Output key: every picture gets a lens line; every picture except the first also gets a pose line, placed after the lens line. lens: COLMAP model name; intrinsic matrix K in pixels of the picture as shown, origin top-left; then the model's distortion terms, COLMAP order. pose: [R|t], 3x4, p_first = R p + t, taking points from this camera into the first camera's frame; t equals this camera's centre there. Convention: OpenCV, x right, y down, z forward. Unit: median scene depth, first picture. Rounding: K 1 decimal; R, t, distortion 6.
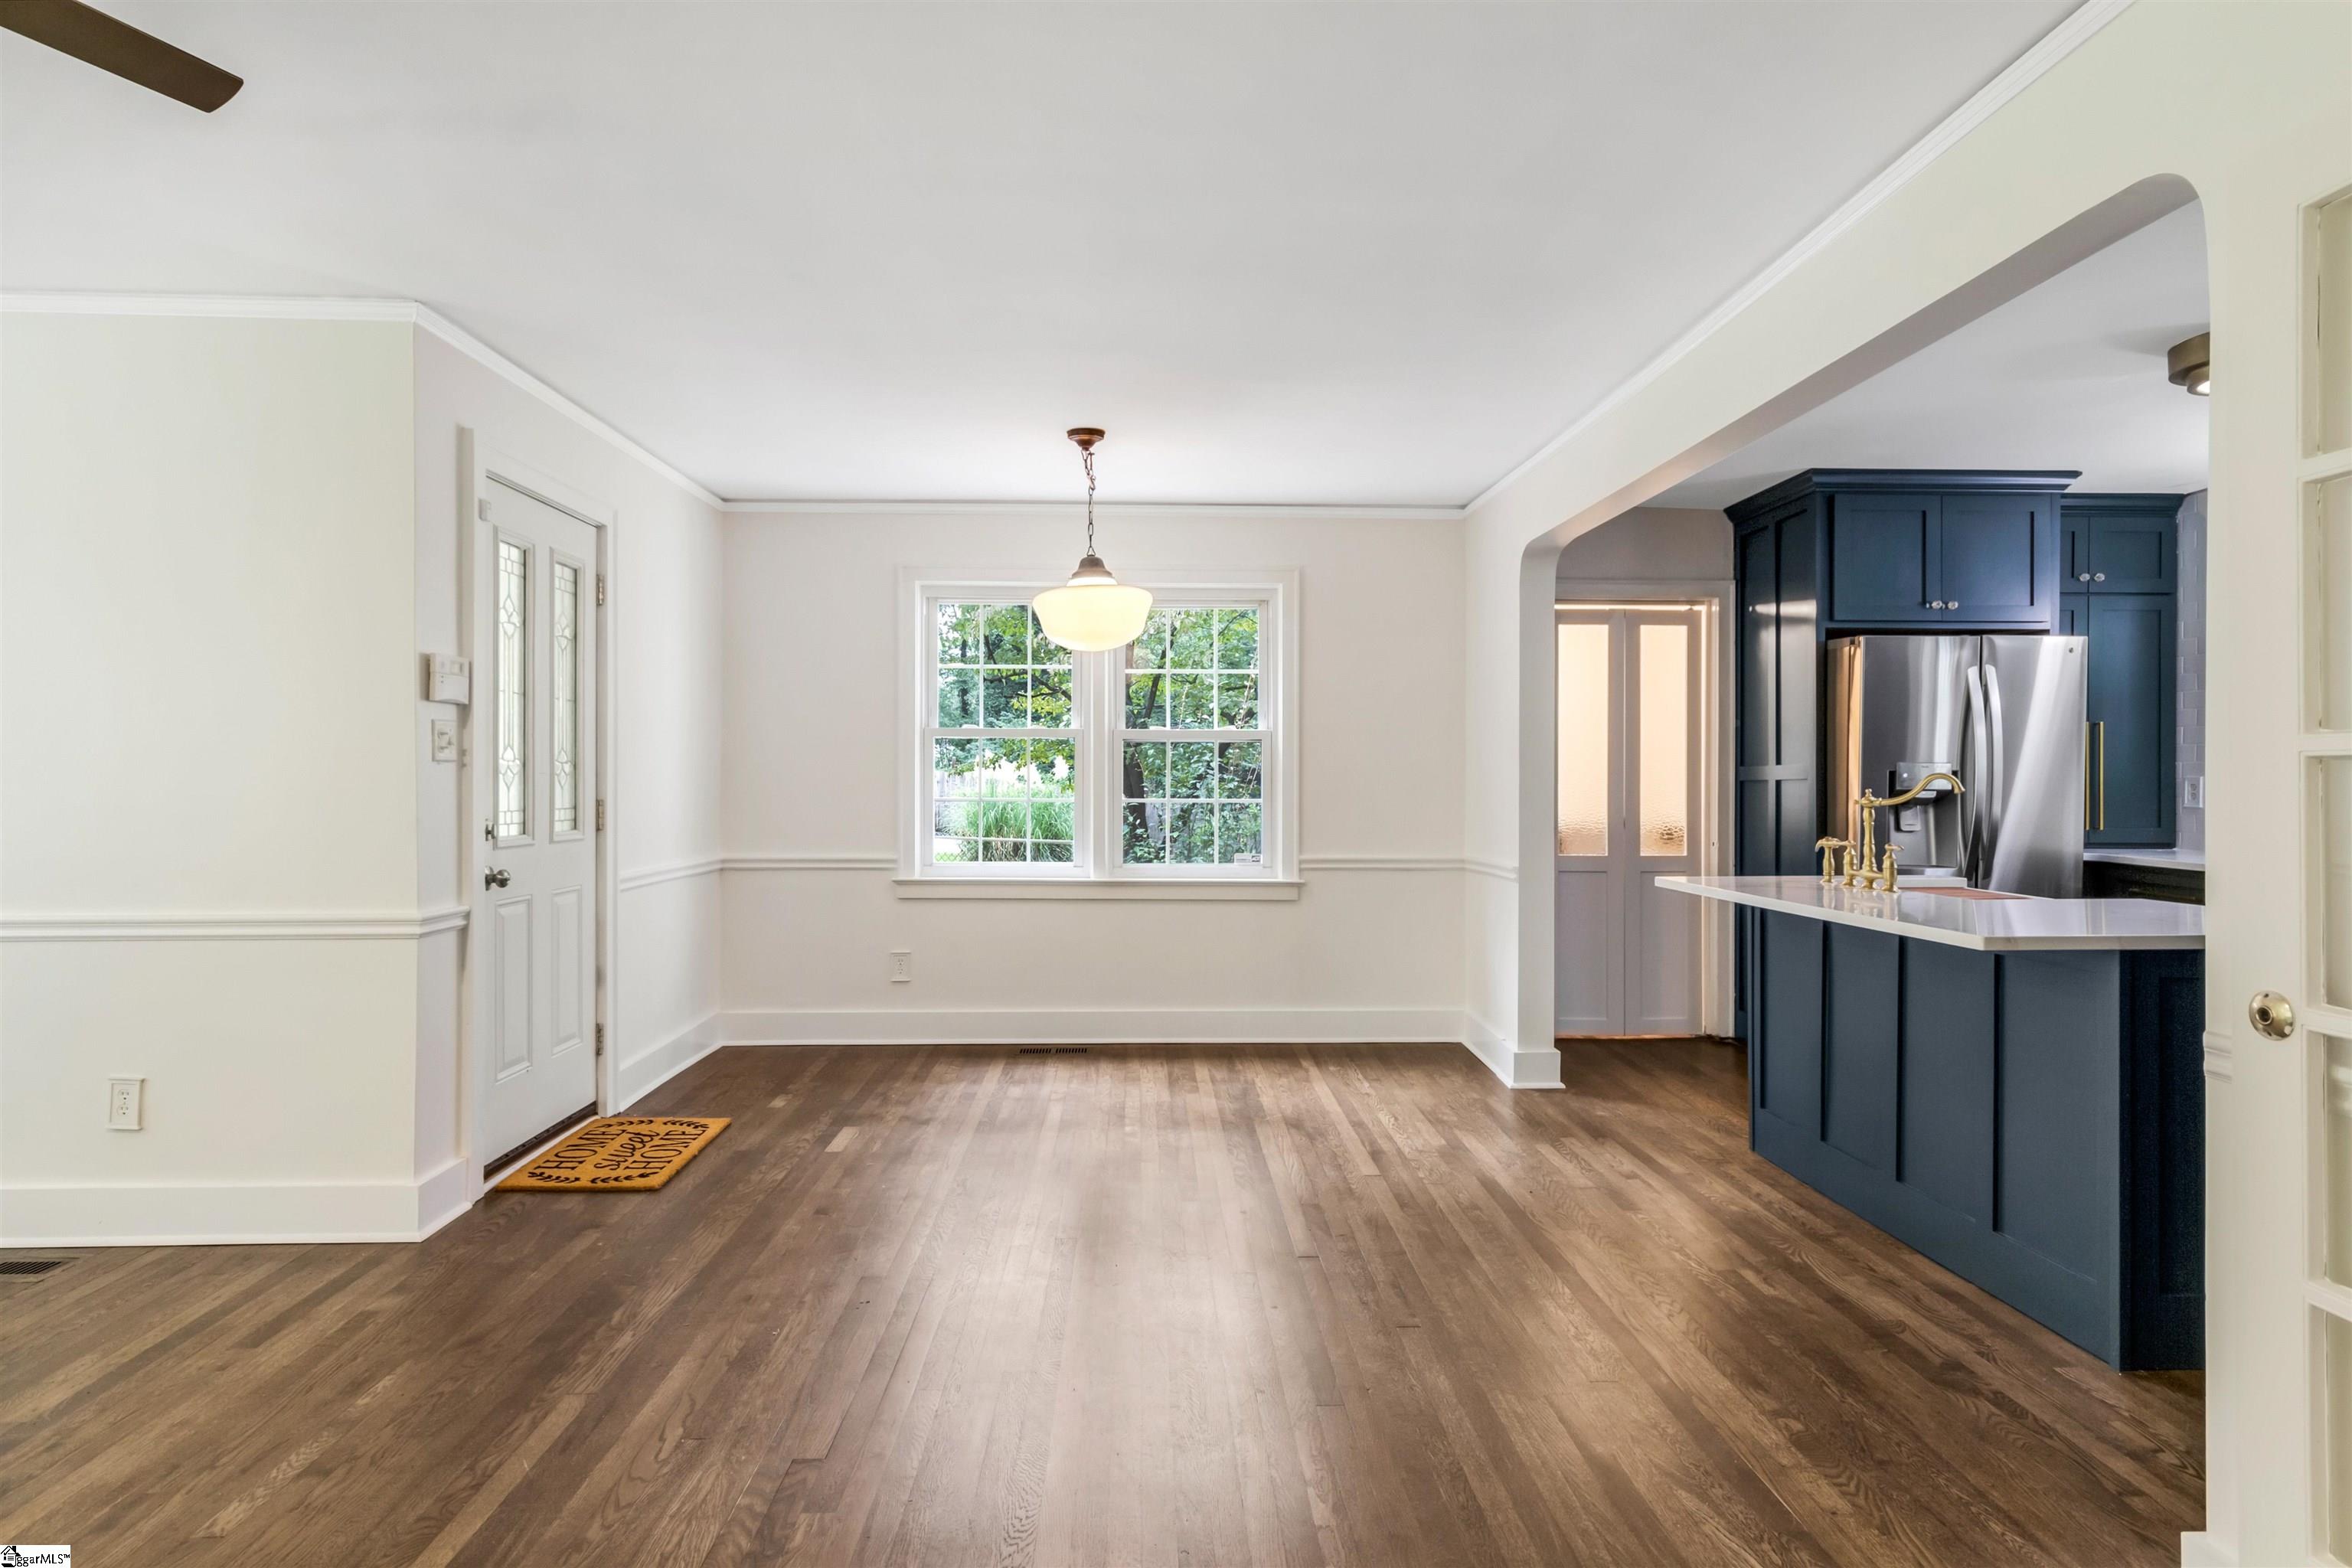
lens RADIAL K [[1258.0, 0, 1185.5], [0, 1258.0, 786.1], [0, 0, 1]] dist [0.005988, 0.001444]
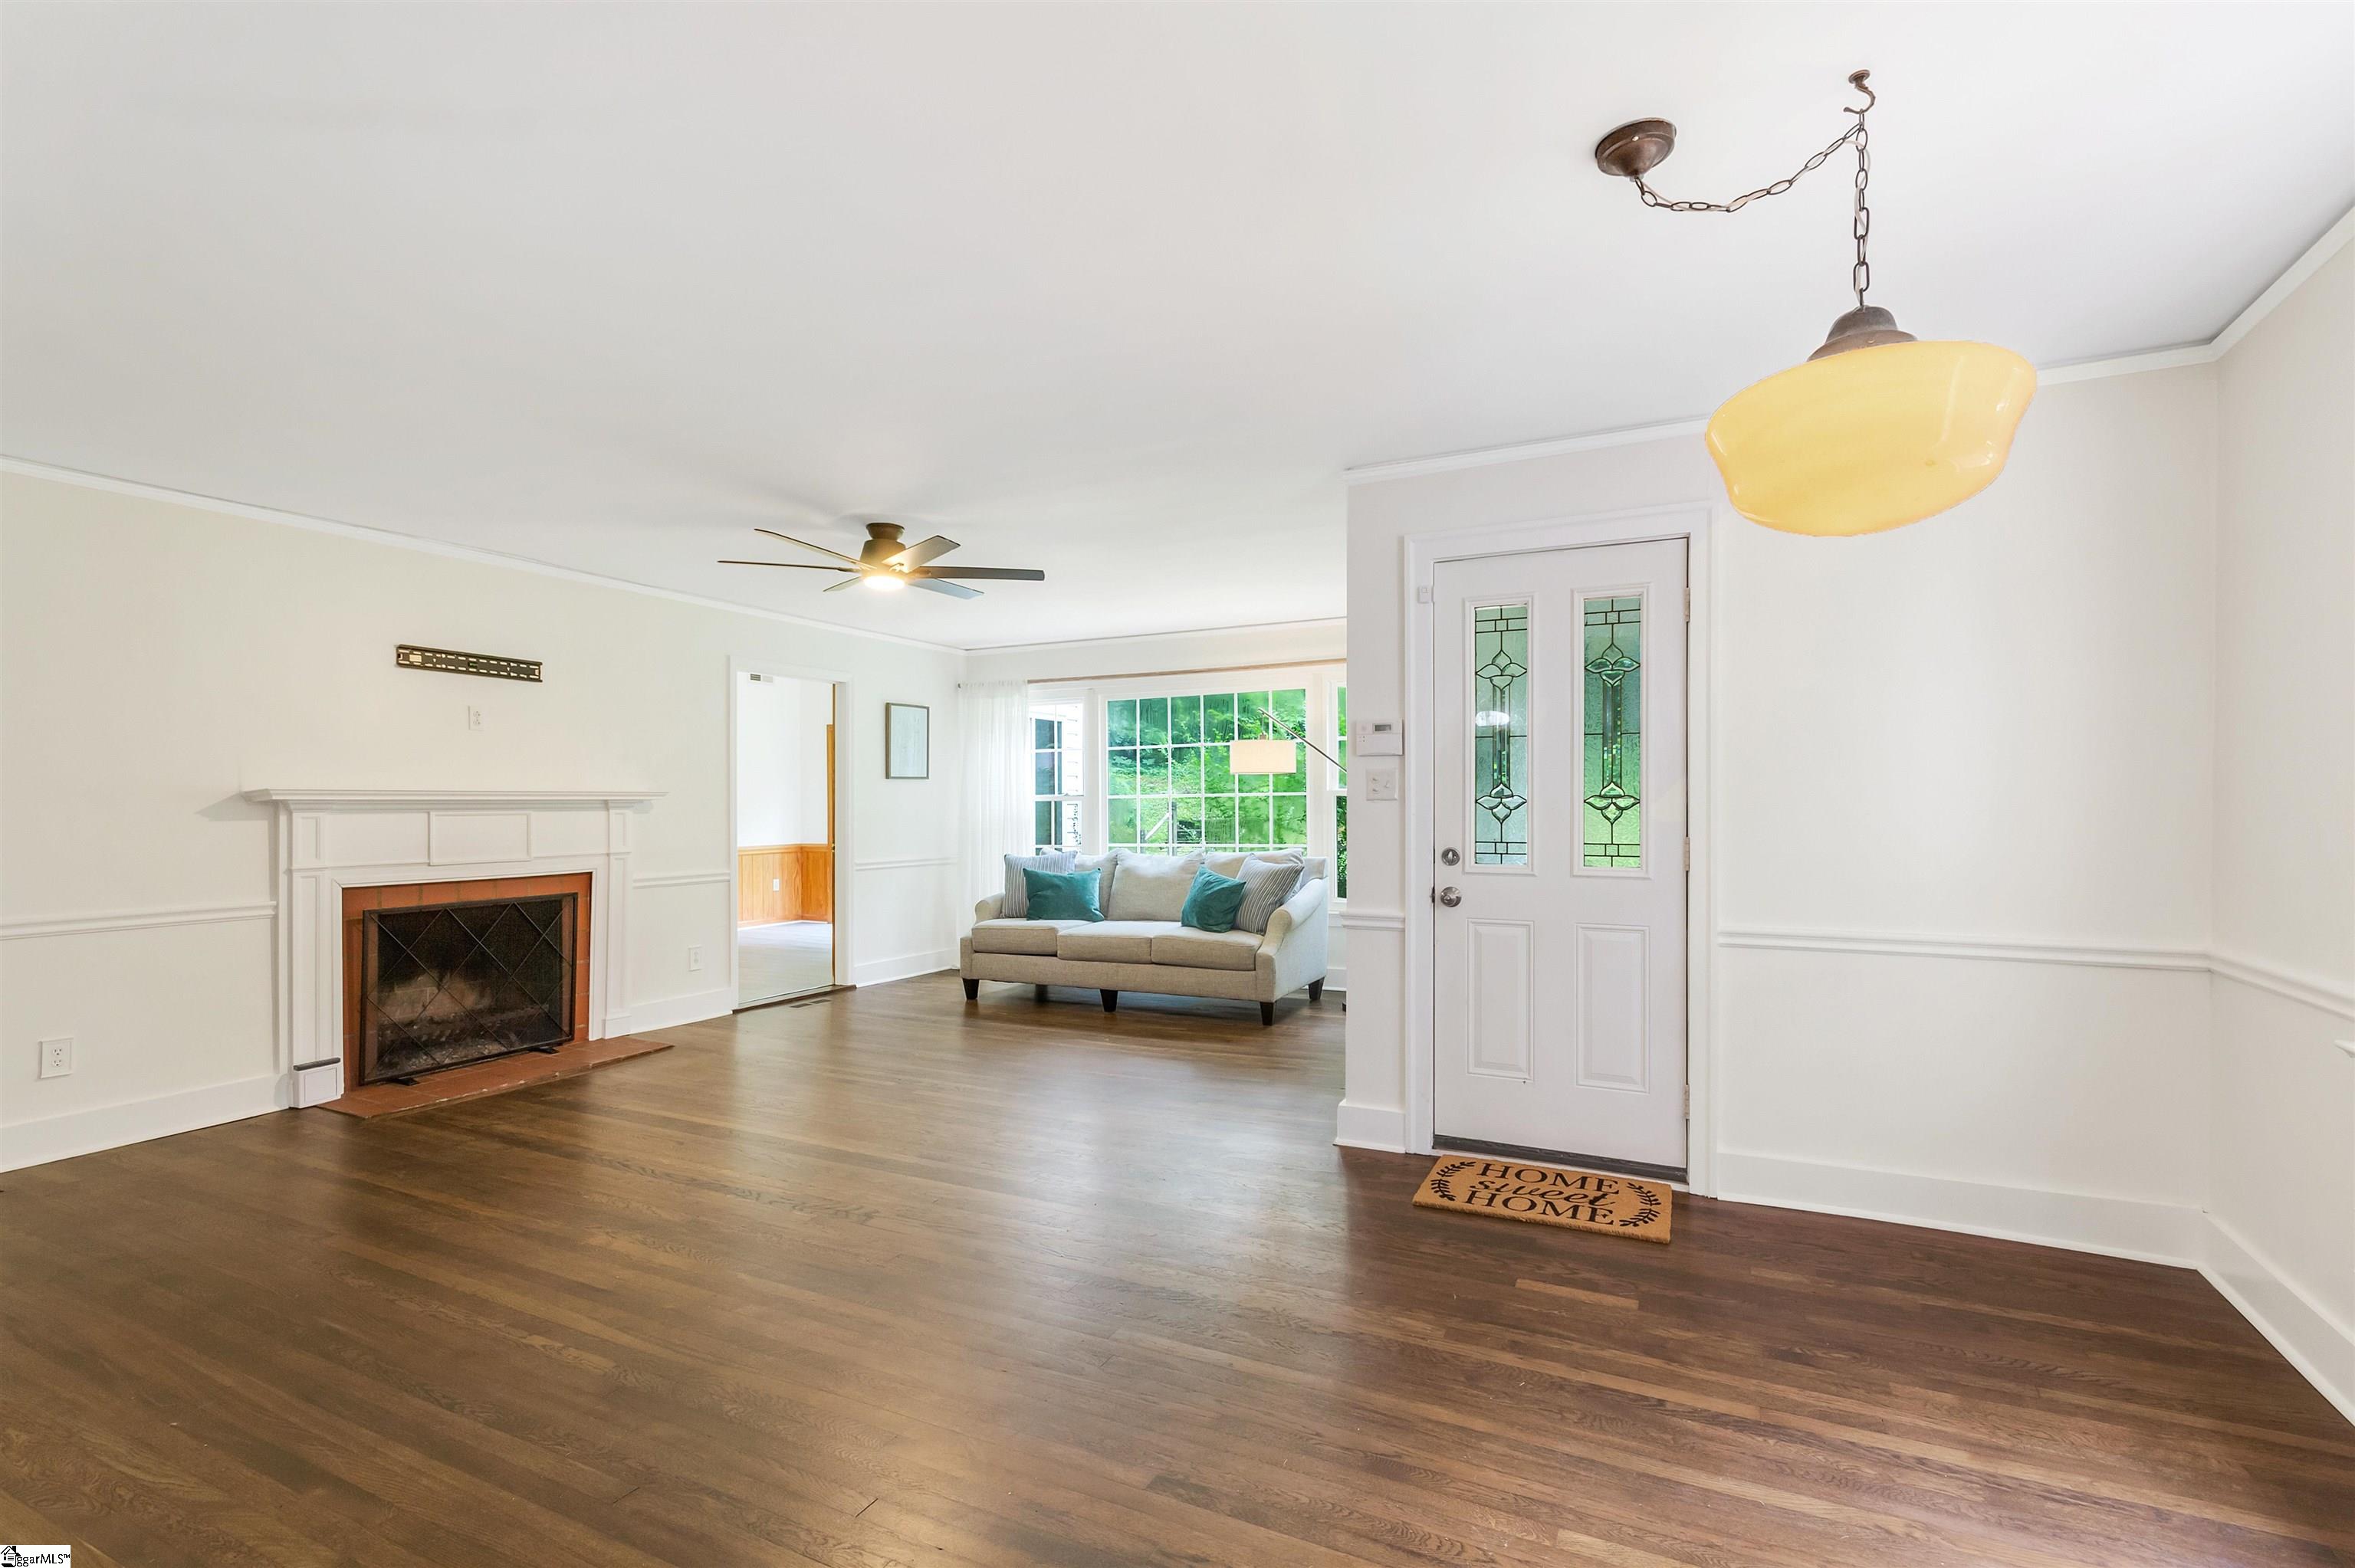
lens RADIAL K [[1091.4, 0, 1175.2], [0, 1091.4, 805.7], [0, 0, 1]] dist [0.003359, 0.000794]
pose [[-0.491344, -0.002358, -0.870963, 0.504158], [-0.000751, 0.999997, -0.002284, -0.011763], [0.870965, -0.000468, -0.491344, 1.353266]]
